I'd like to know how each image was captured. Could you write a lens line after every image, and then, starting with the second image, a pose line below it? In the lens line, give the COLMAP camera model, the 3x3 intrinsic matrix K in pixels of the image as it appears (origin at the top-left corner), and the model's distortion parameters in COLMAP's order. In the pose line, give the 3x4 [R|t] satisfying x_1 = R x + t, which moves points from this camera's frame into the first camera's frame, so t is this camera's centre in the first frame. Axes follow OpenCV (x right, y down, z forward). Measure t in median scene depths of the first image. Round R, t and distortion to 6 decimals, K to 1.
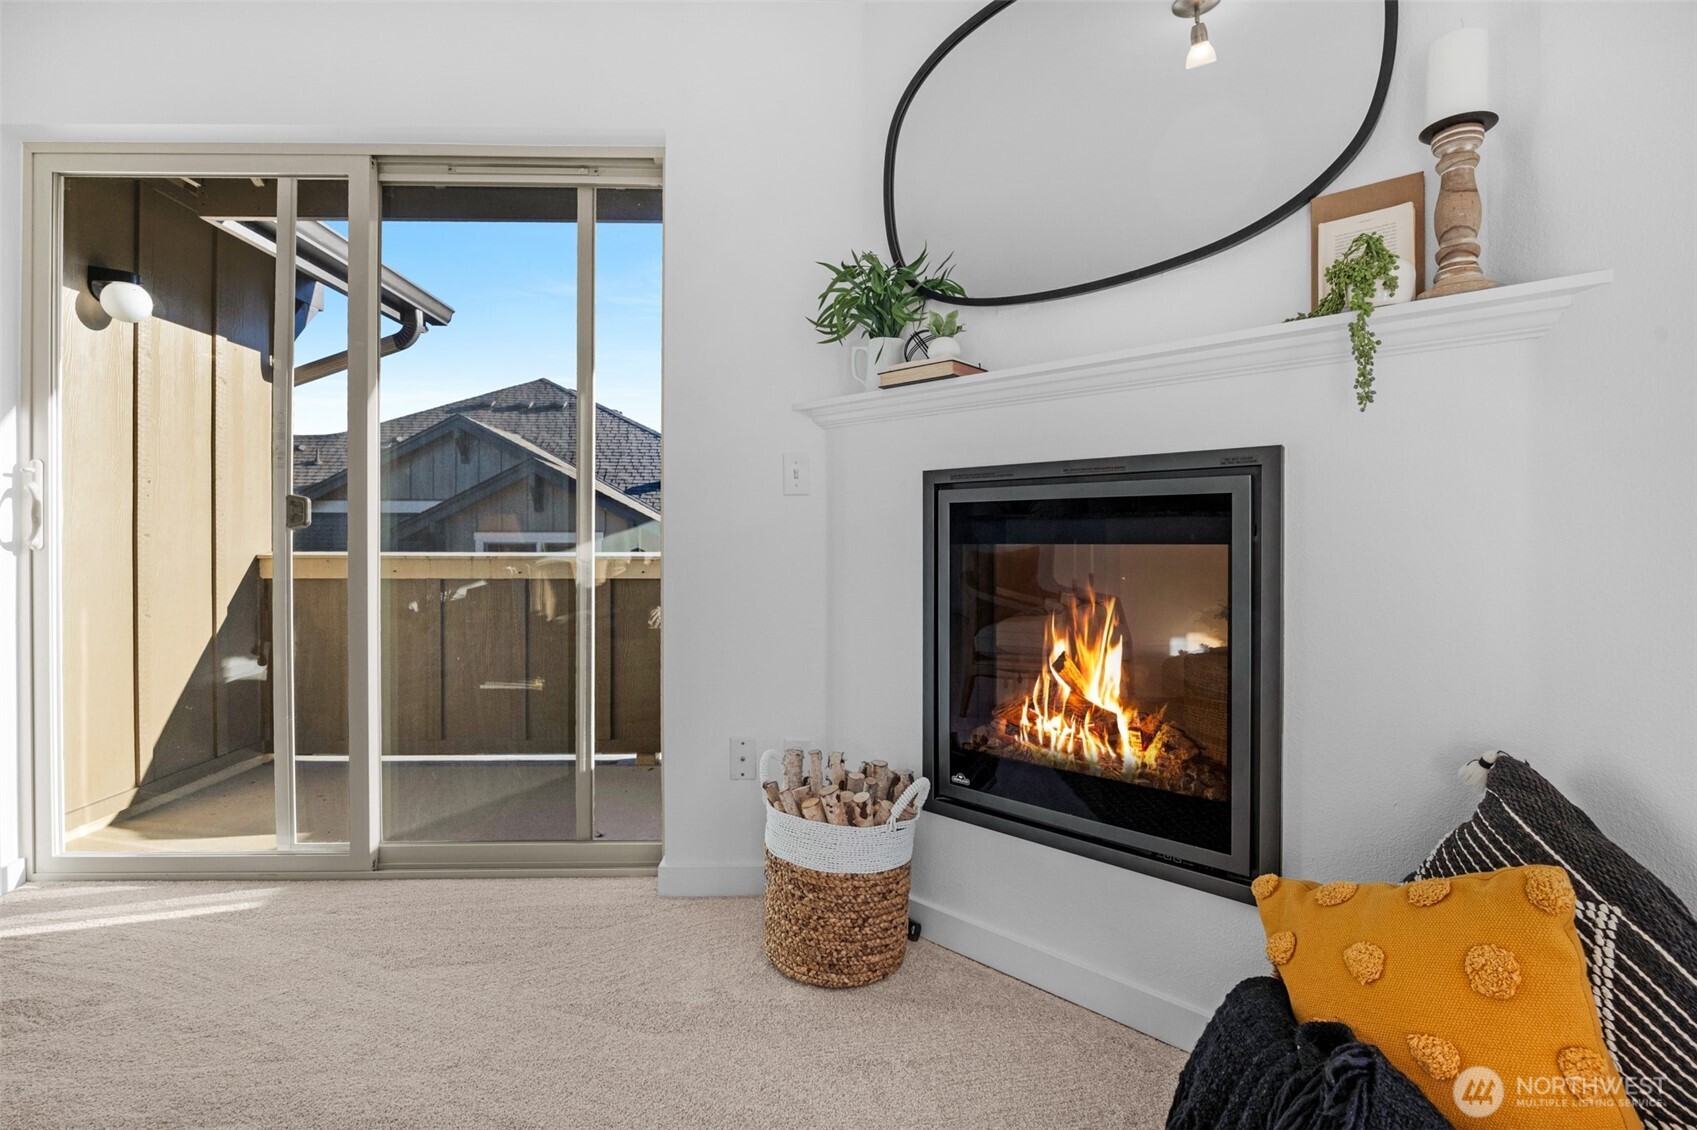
lens RADIAL K [[766.3, 0, 835.1], [0, 766.3, 537.3], [0, 0, 1]] dist [-0.015999, -0.000225]
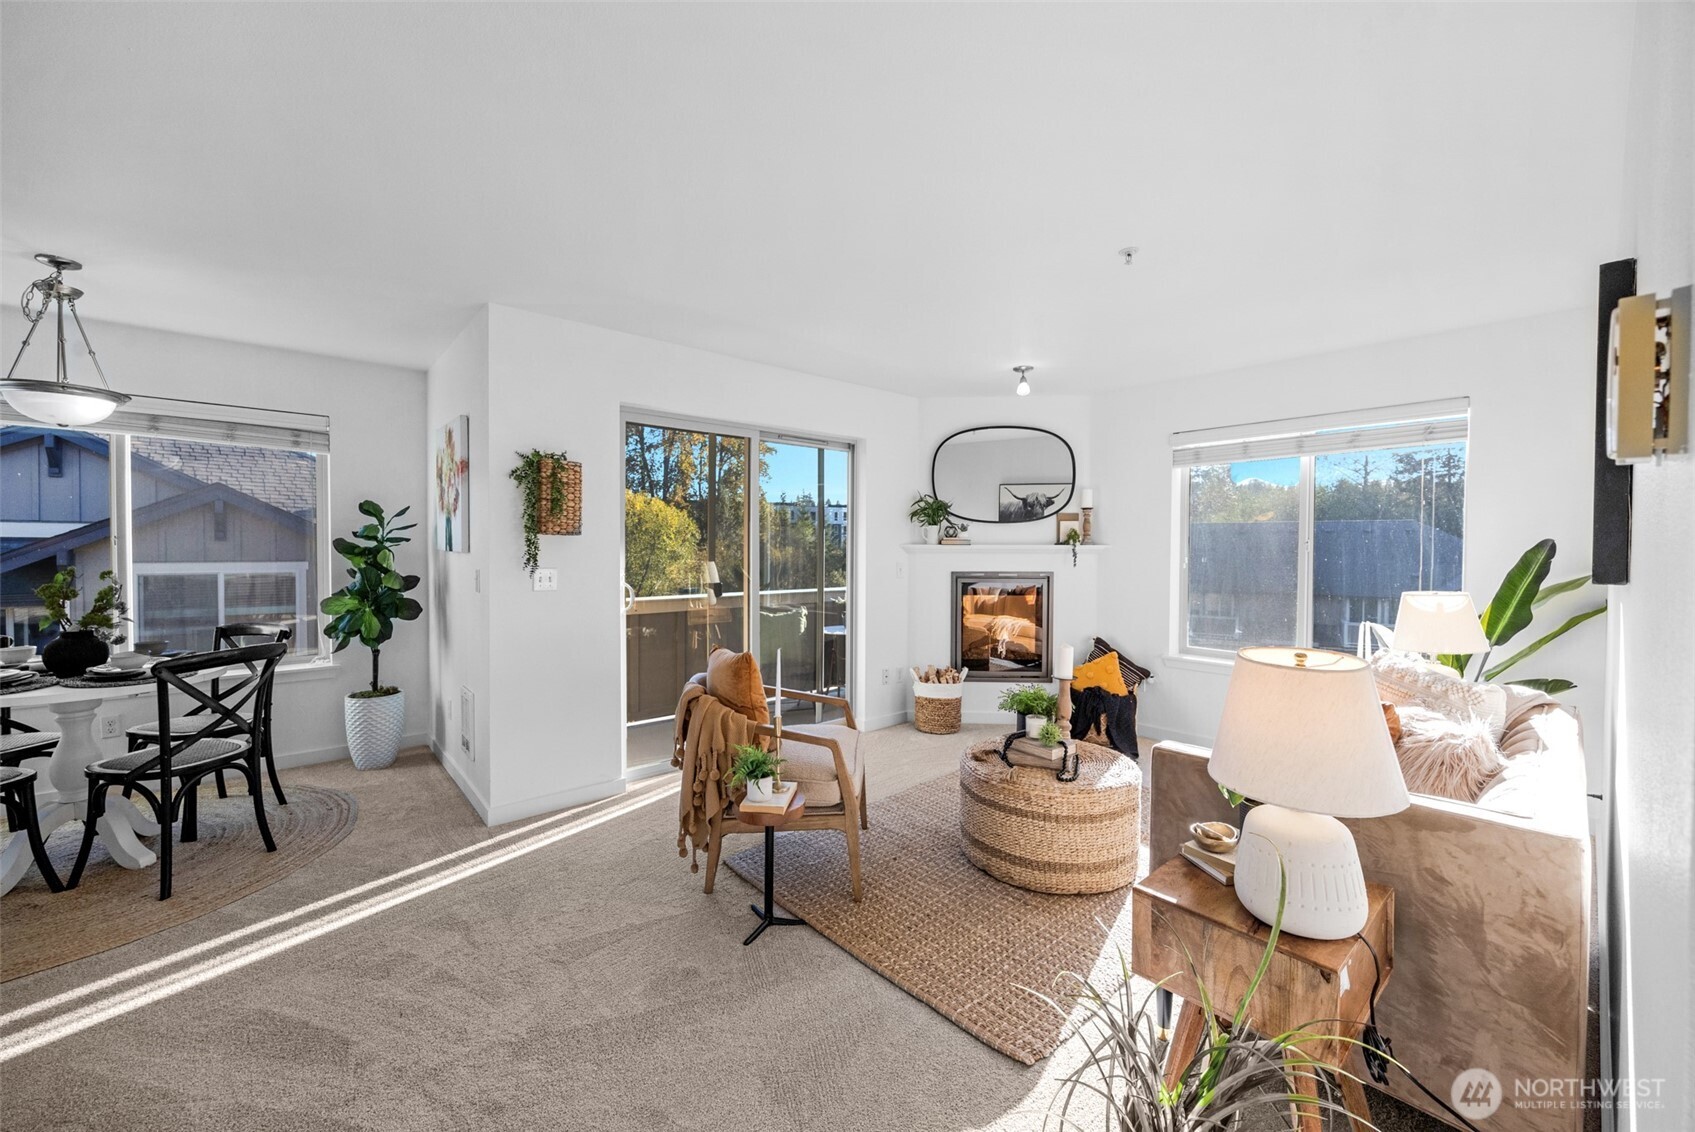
lens RADIAL K [[661.6, 0, 908.9], [0, 661.6, 562.6], [0, 0, 1]] dist [0.001423, 0.000054]
pose [[0.738759, -0.005245, 0.673949, -1.634050], [-0.009304, 0.999795, 0.017980, -0.153364], [-0.673906, -0.019554, 0.738559, -0.773528]]
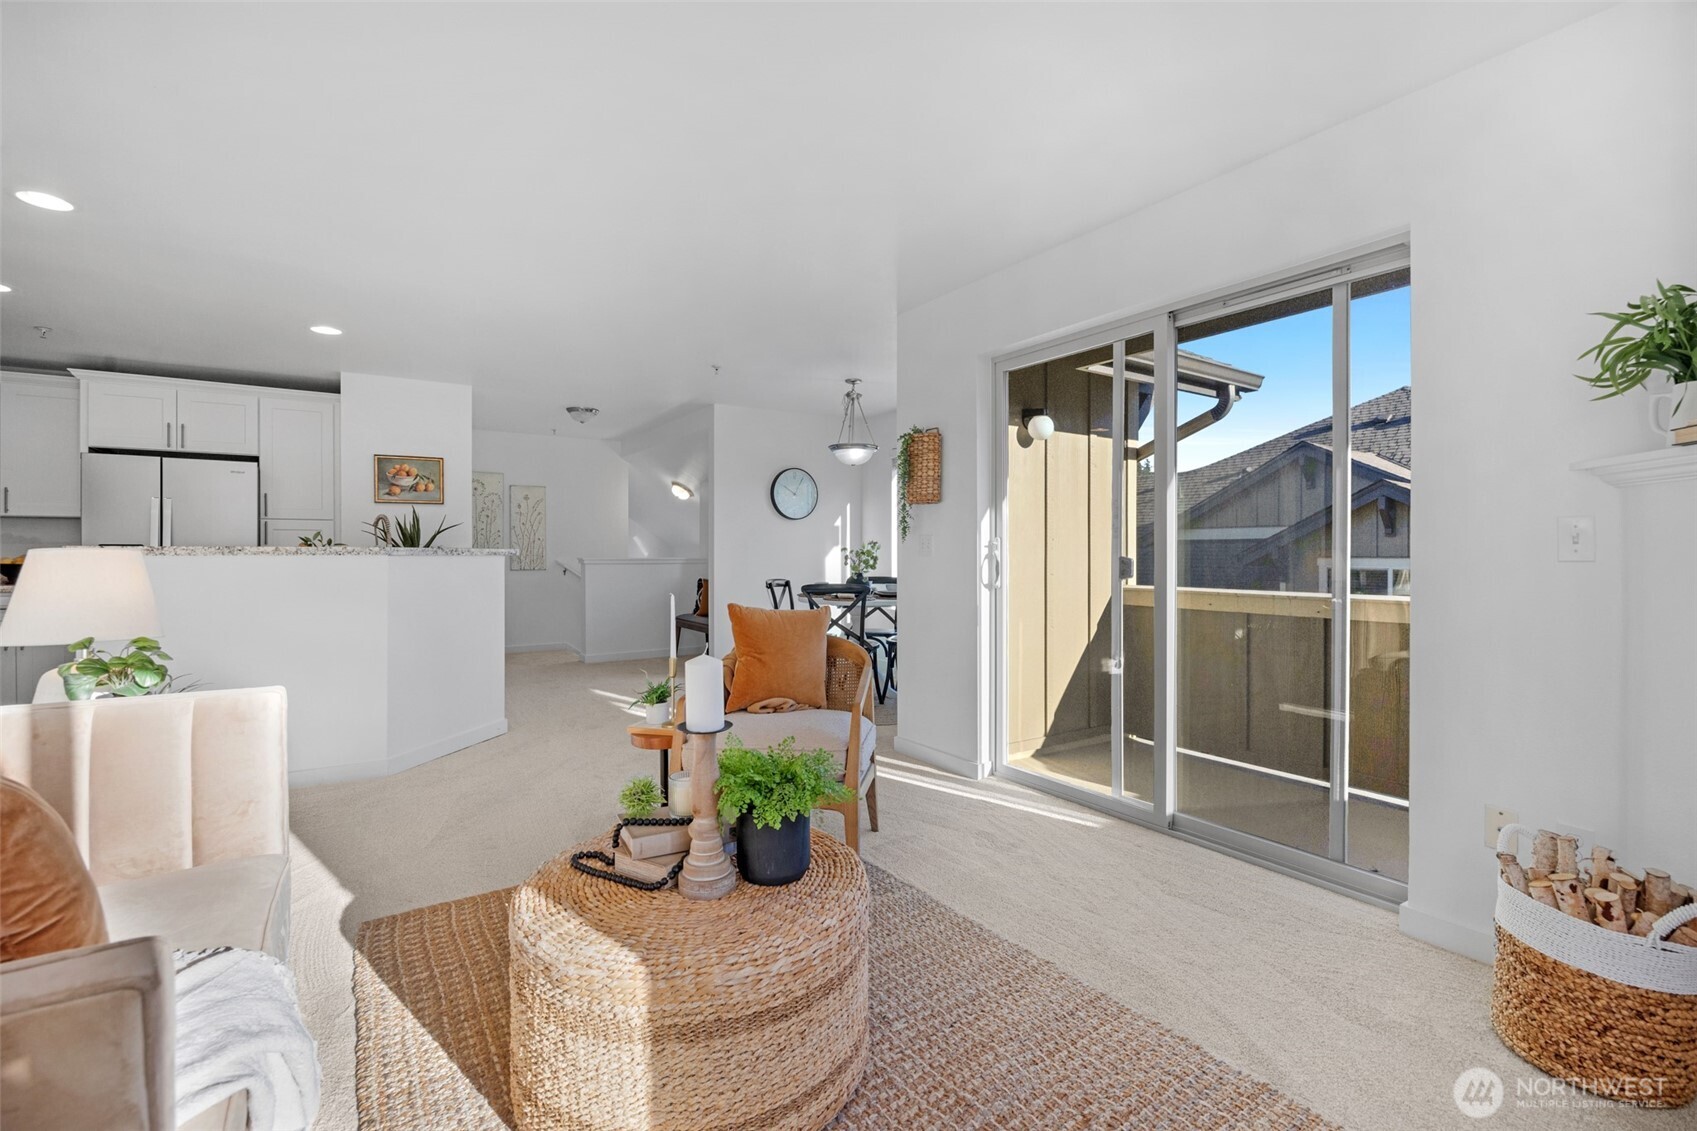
lens RADIAL K [[754.3, 0, 851.1], [0, 754.3, 554.3], [0, 0, 1]] dist [-0.013918, 0.000287]
pose [[0.520030, 0.000397, -0.854148, 0.259064], [0.000928, 0.999999, 0.001030, -0.063518], [0.854147, -0.001328, 0.520029, -0.204974]]
